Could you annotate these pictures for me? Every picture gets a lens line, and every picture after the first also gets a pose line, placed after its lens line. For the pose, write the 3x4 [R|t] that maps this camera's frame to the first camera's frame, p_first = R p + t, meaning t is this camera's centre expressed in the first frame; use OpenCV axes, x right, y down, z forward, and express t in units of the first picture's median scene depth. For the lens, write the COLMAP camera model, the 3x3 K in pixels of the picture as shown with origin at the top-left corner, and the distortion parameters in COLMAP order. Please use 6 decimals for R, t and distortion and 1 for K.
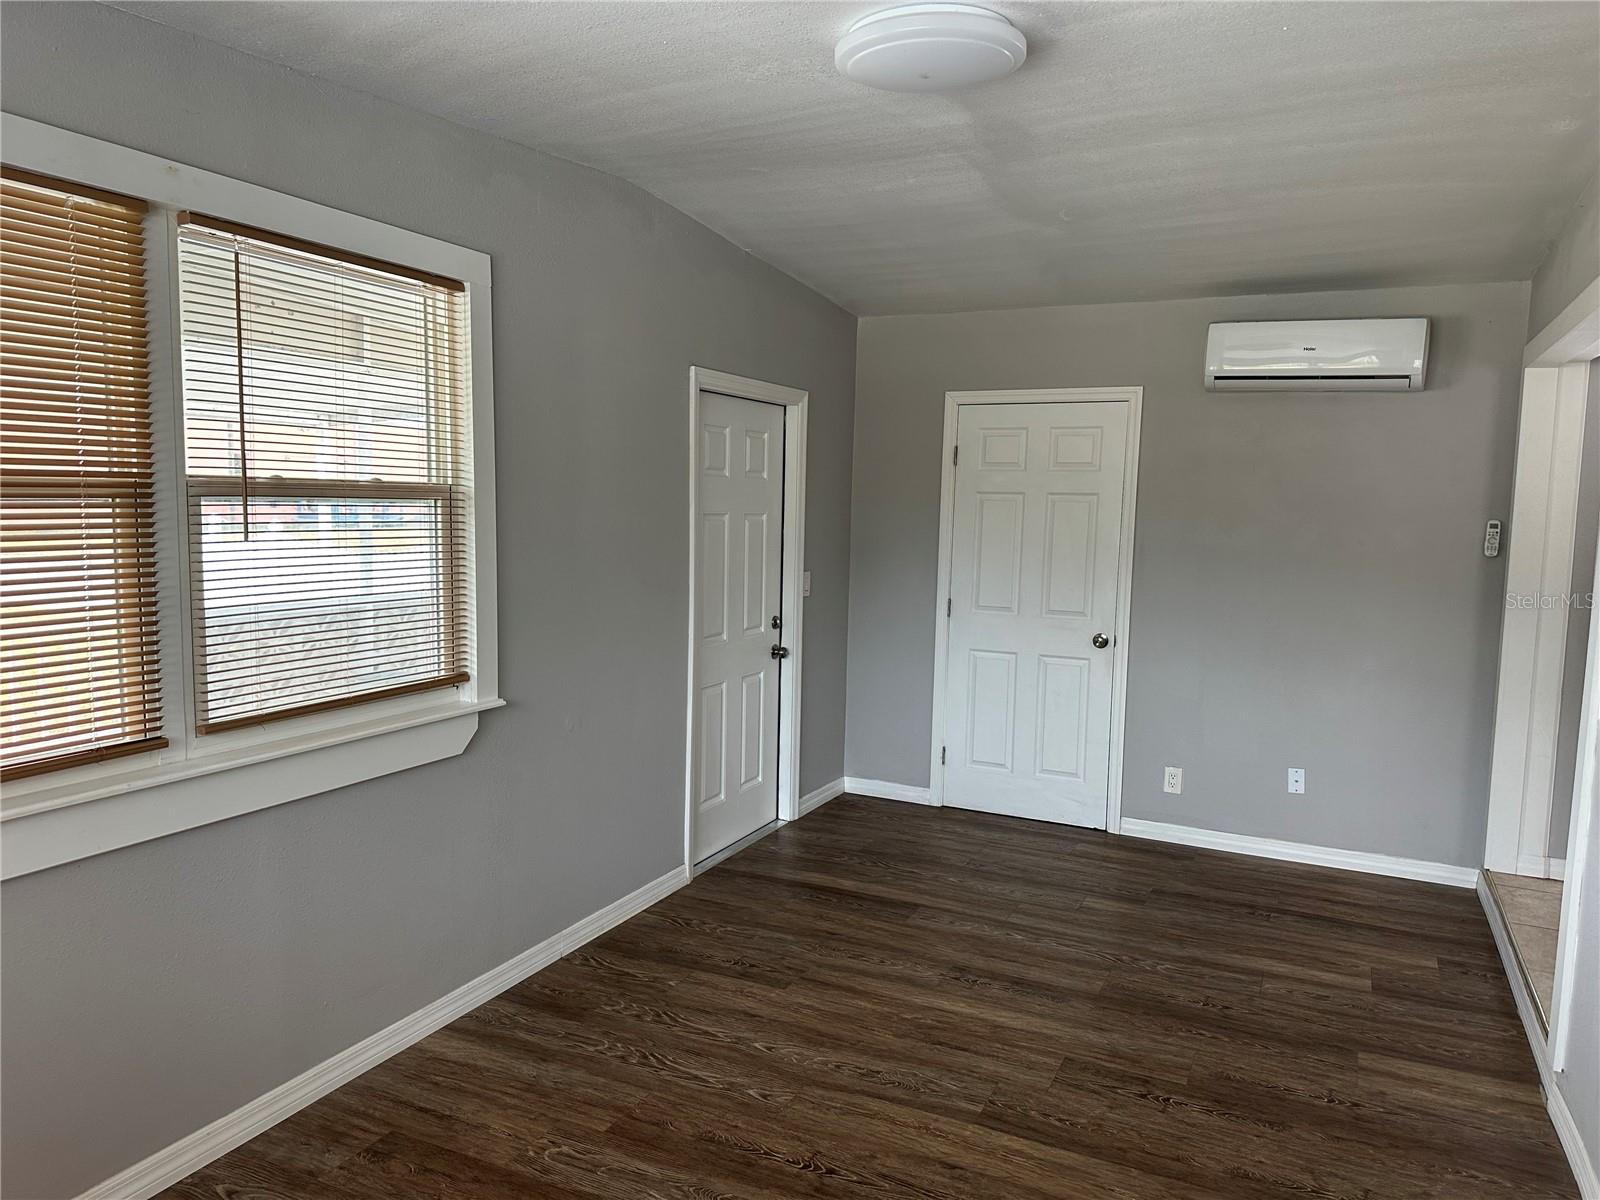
lens RADIAL K [[1119.1, 0, 805.3], [0, 1119.1, 598.3], [0, 0, 1]] dist [0.002978, -0.002593]
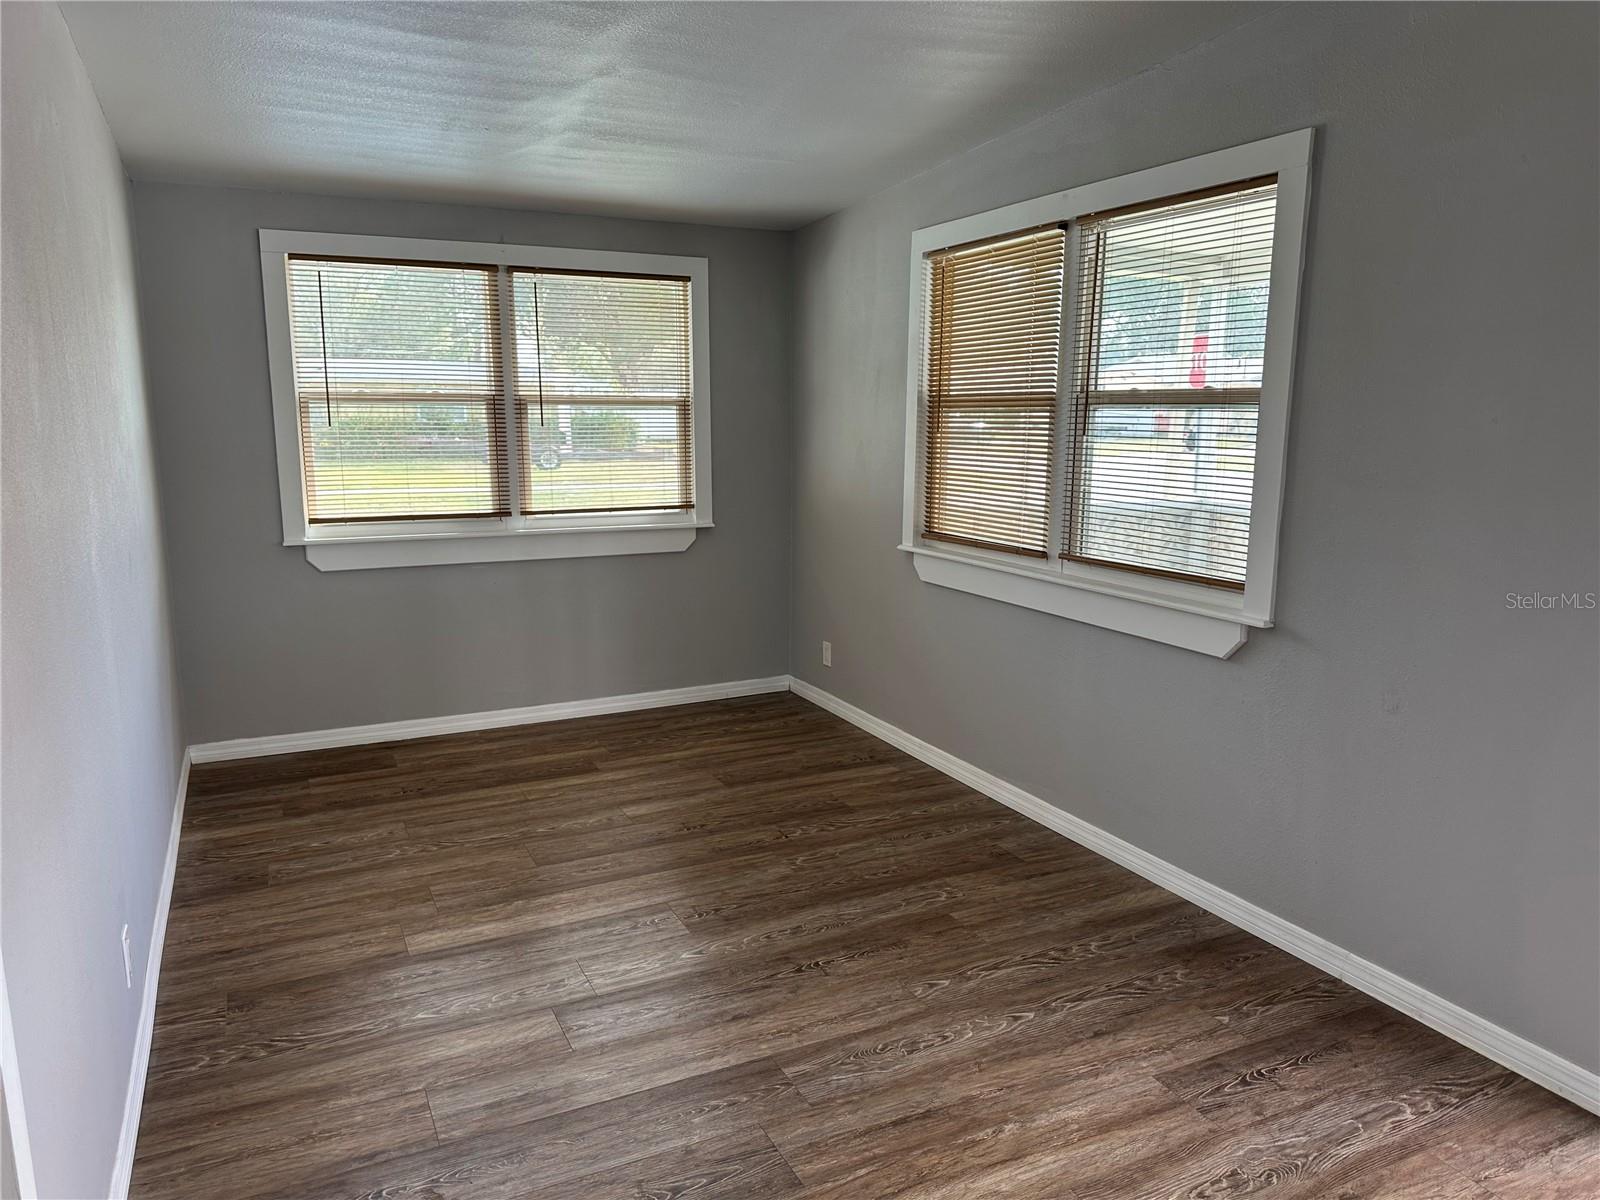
lens RADIAL K [[1119.1, 0, 805.1], [0, 1119.1, 606.4], [0, 0, 1]] dist [0.002978, -0.002593]
pose [[-0.627022, 0.111301, -0.771010, 0.785842], [-0.086213, 0.973746, 0.210680, -0.097427], [0.774216, 0.198572, -0.600964, 1.454440]]
